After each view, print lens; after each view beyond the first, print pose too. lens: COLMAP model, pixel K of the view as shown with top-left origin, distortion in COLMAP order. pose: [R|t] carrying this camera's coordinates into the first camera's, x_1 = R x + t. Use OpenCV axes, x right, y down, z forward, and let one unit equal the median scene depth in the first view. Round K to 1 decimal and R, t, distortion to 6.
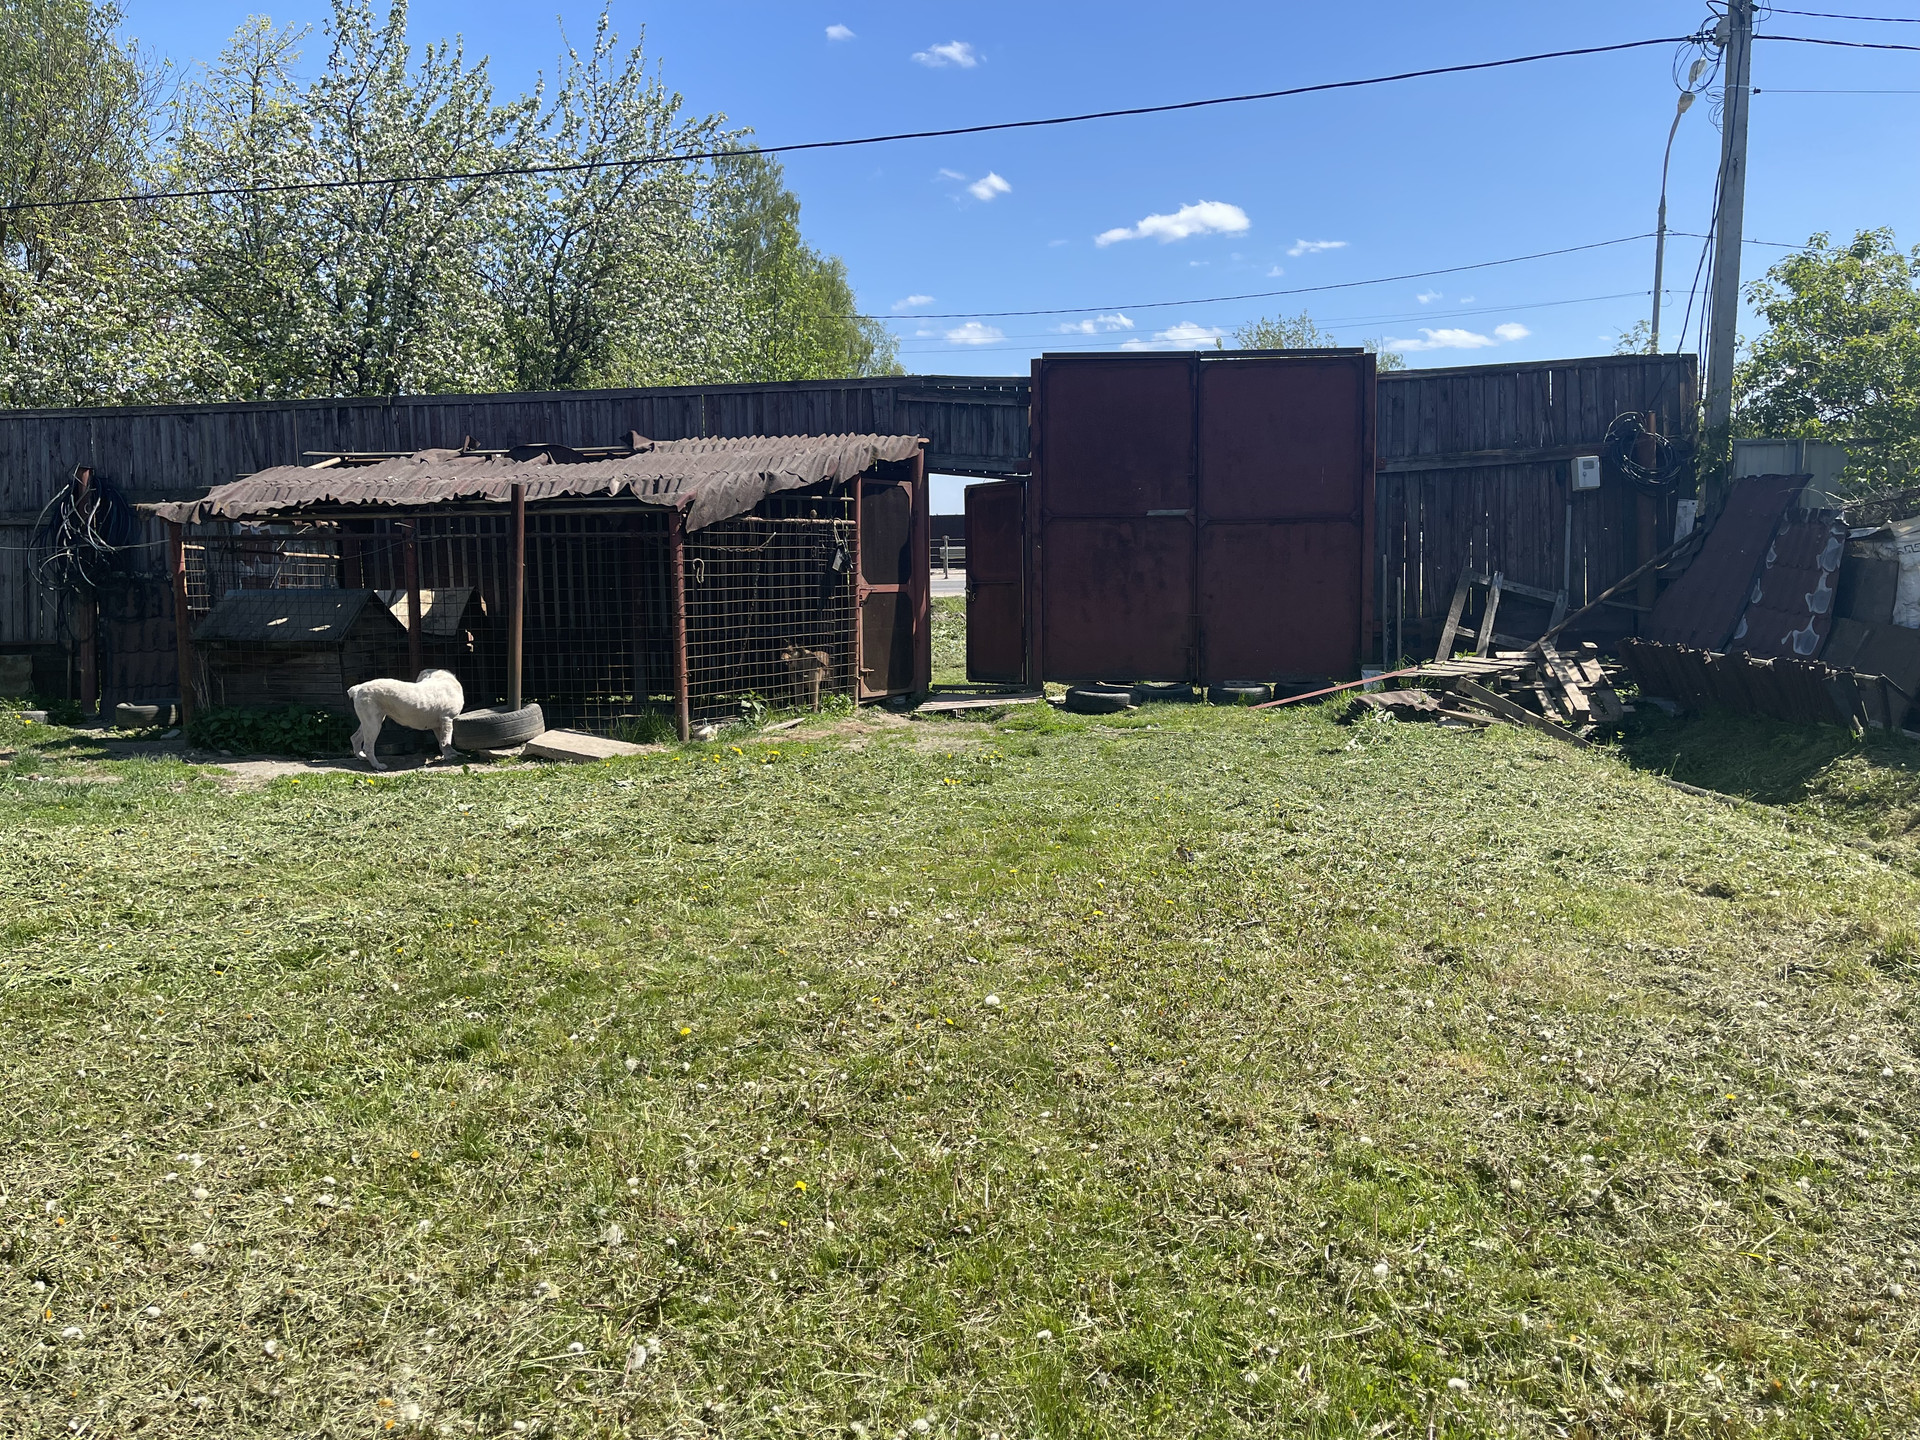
lens RADIAL K [[1457.2, 0, 961.5], [0, 1457.2, 724.1], [0, 0, 1]] dist [-0.000195, 0.000722]
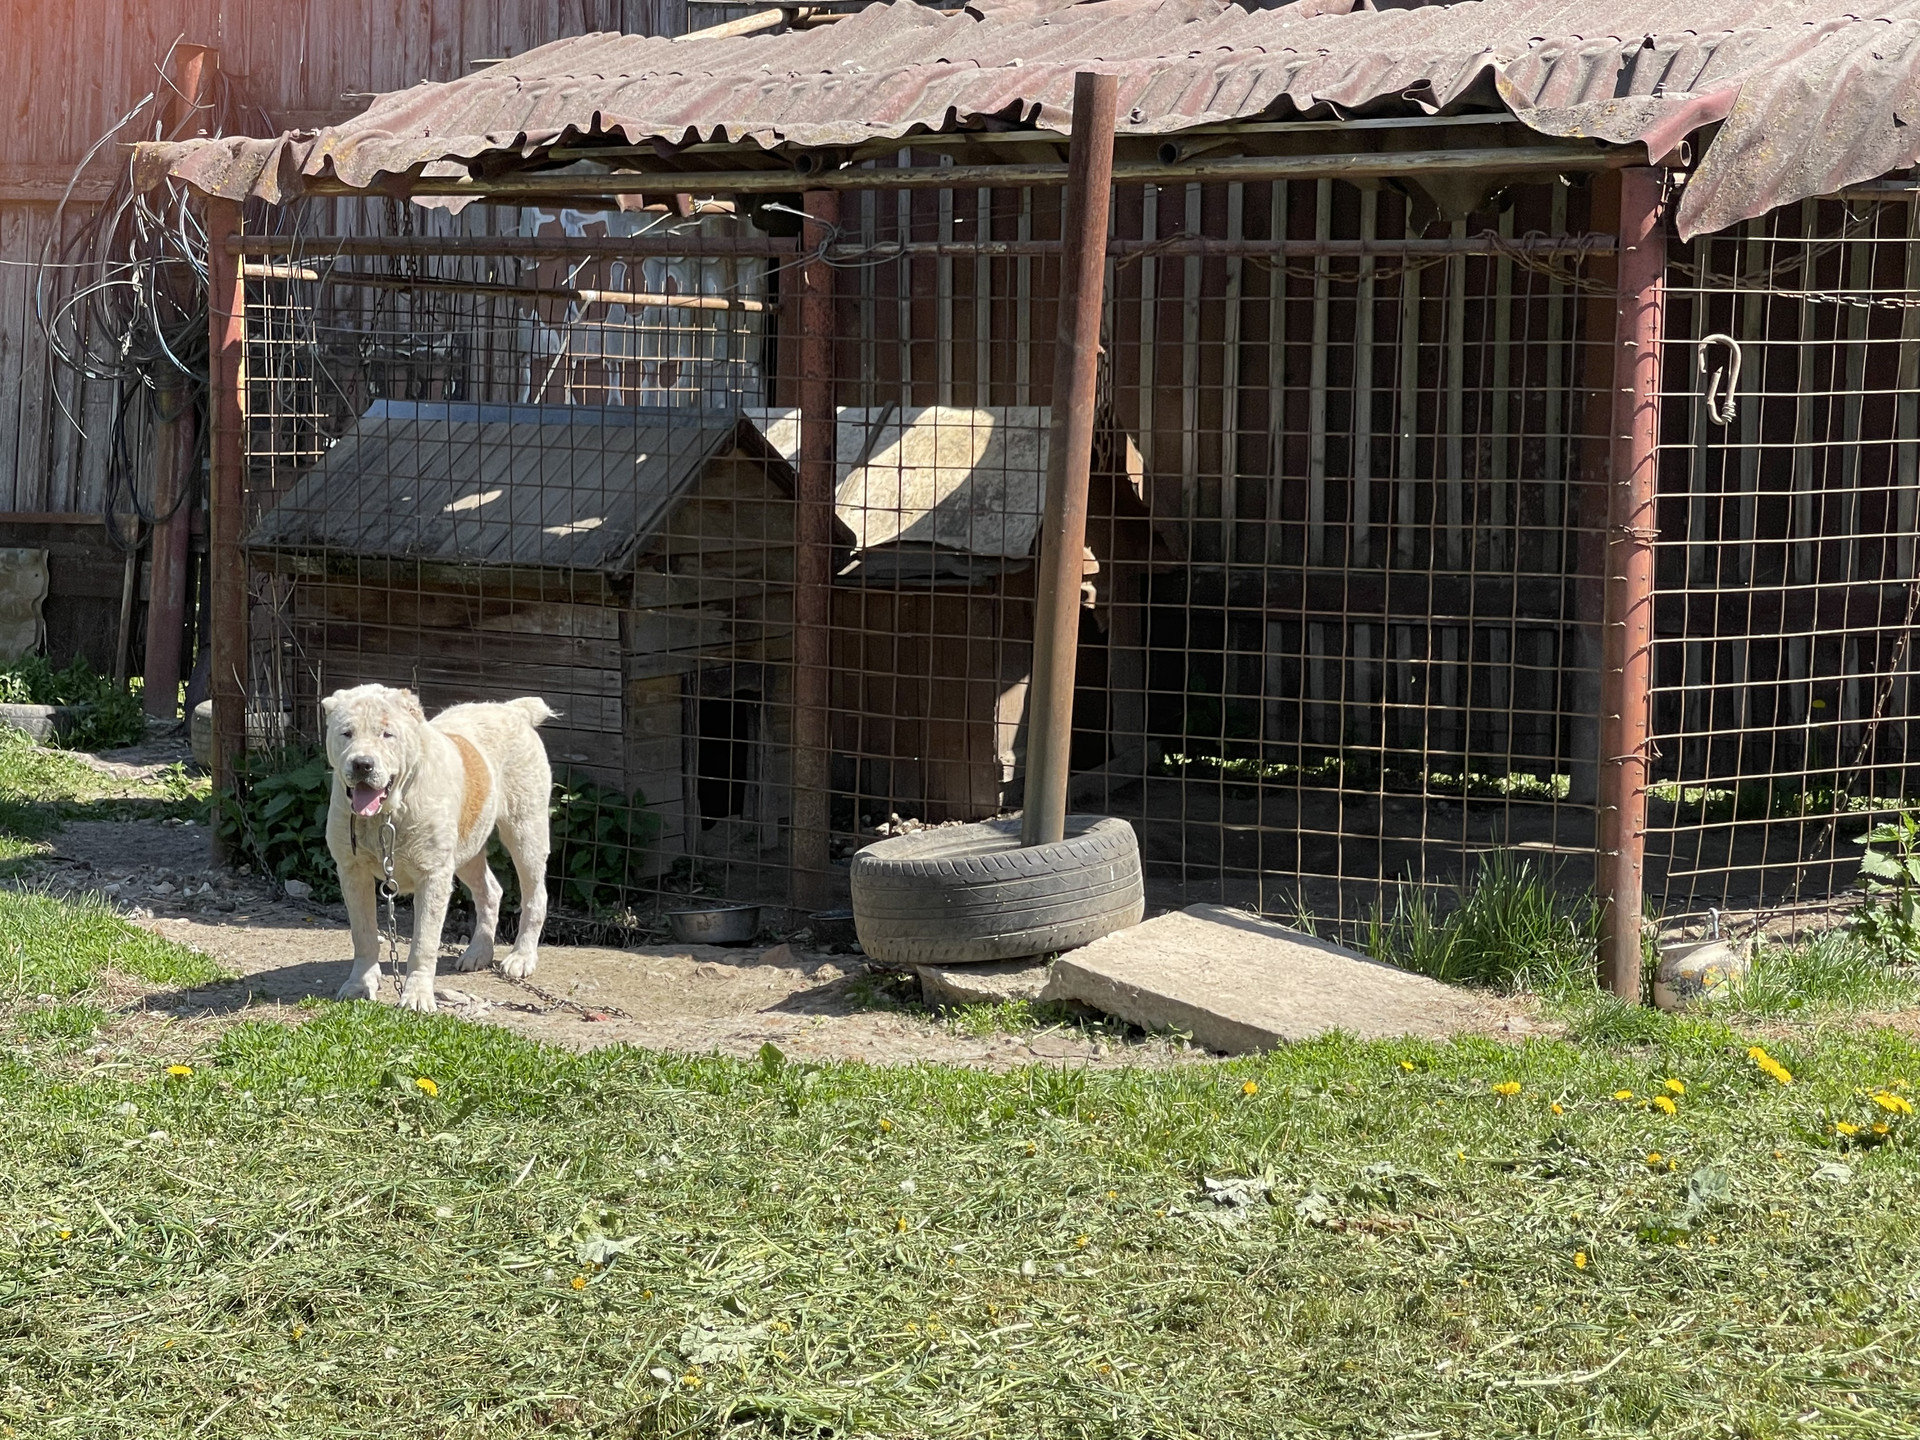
lens RADIAL K [[3857.8, 0, 954.7], [0, 3857.8, 716.6], [0, 0, 1]] dist [0.207272, 0.000000]
pose [[0.894342, 0.062125, -0.443049, 0.020897], [-0.065115, 0.997842, 0.008478, -0.037143], [0.442620, 0.021267, 0.896457, 0.268203]]
